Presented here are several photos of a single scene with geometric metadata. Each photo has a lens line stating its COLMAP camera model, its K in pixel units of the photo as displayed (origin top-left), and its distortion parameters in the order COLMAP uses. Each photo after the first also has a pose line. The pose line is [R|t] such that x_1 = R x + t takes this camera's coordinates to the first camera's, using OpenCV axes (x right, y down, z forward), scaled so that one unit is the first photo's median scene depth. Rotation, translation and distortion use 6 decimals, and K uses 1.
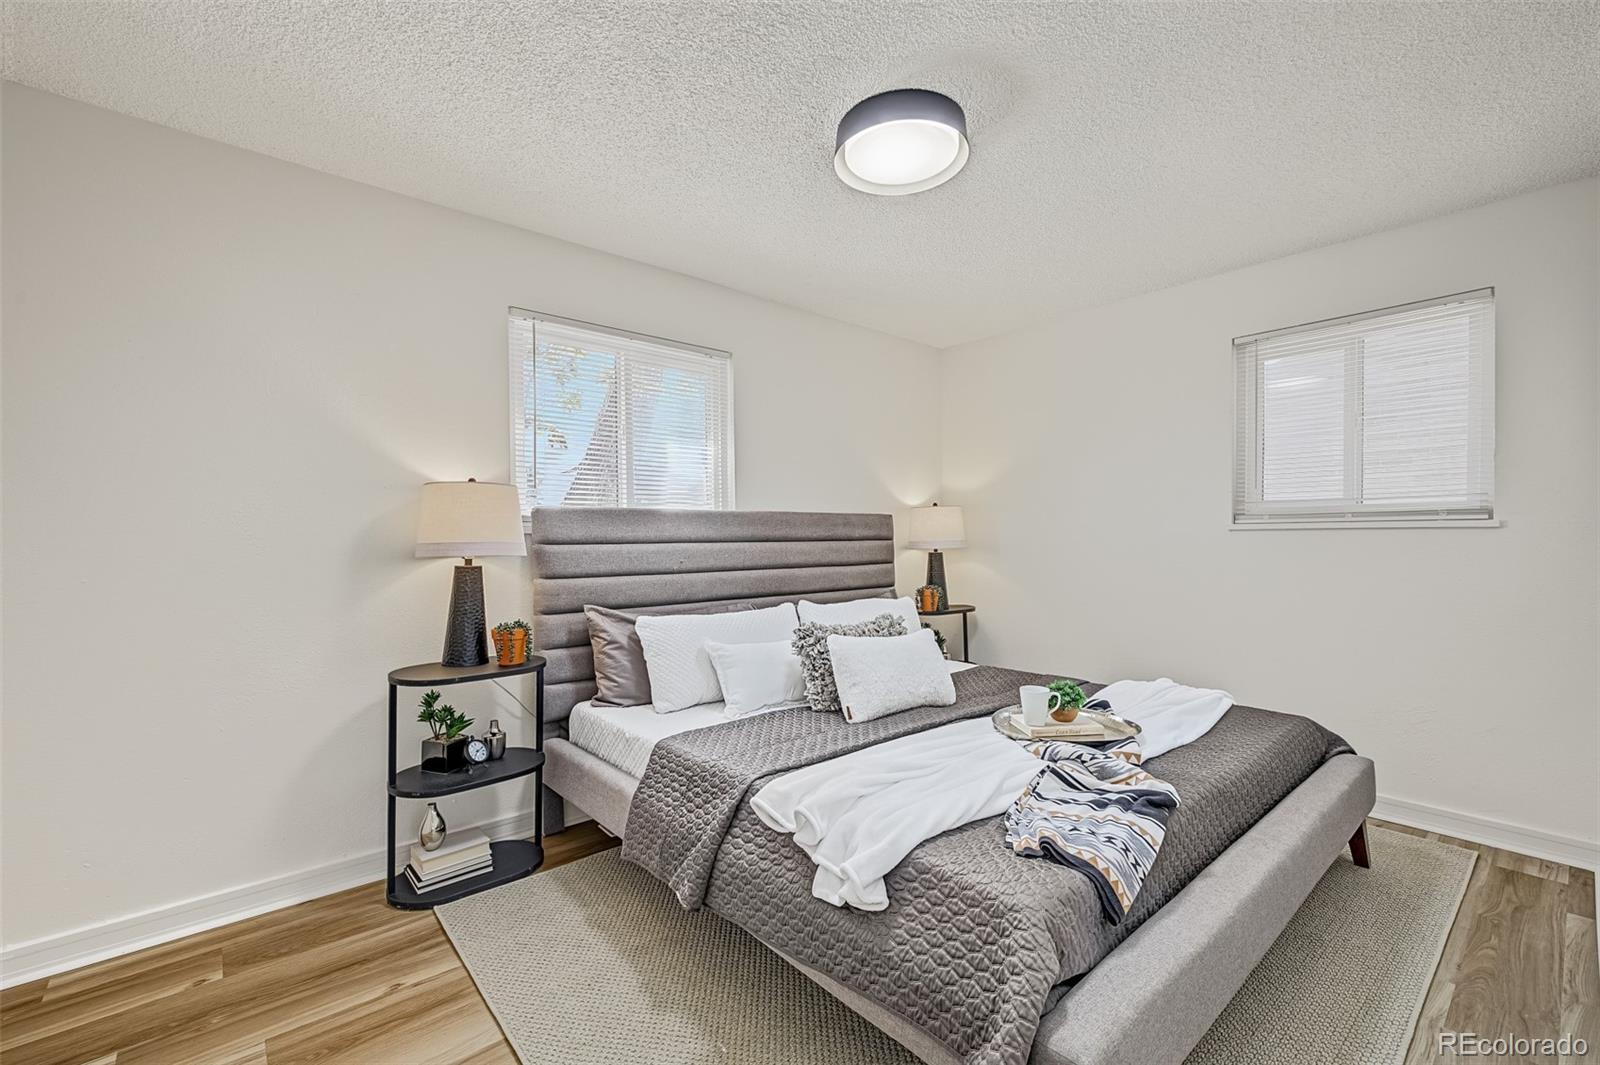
lens RADIAL K [[667.7, 0, 799.8], [0, 667.7, 536.9], [0, 0, 1]] dist [0.001268, 0.000045]
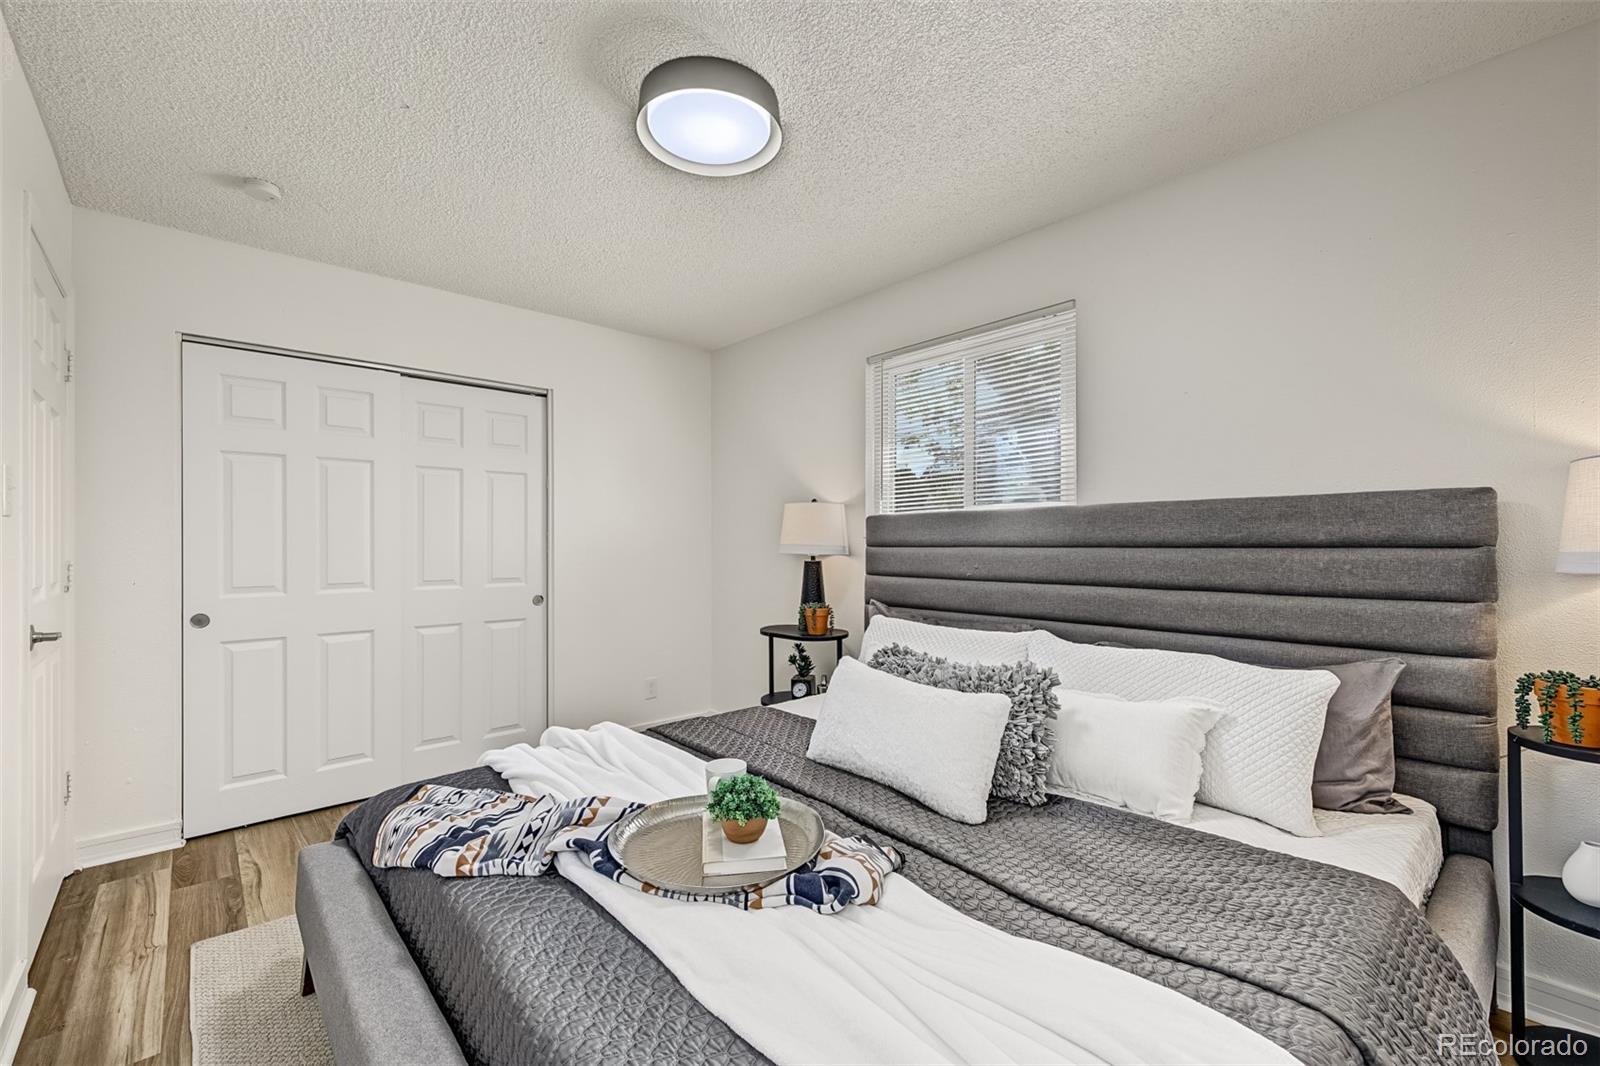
lens RADIAL K [[667.7, 0, 801.5], [0, 667.7, 534.8], [0, 0, 1]] dist [0.001268, 0.000045]
pose [[0.036563, -0.008739, -0.999293, 0.764954], [-0.001071, 0.999961, -0.008784, 0.000613], [0.999331, 0.001391, 0.036552, 0.774751]]
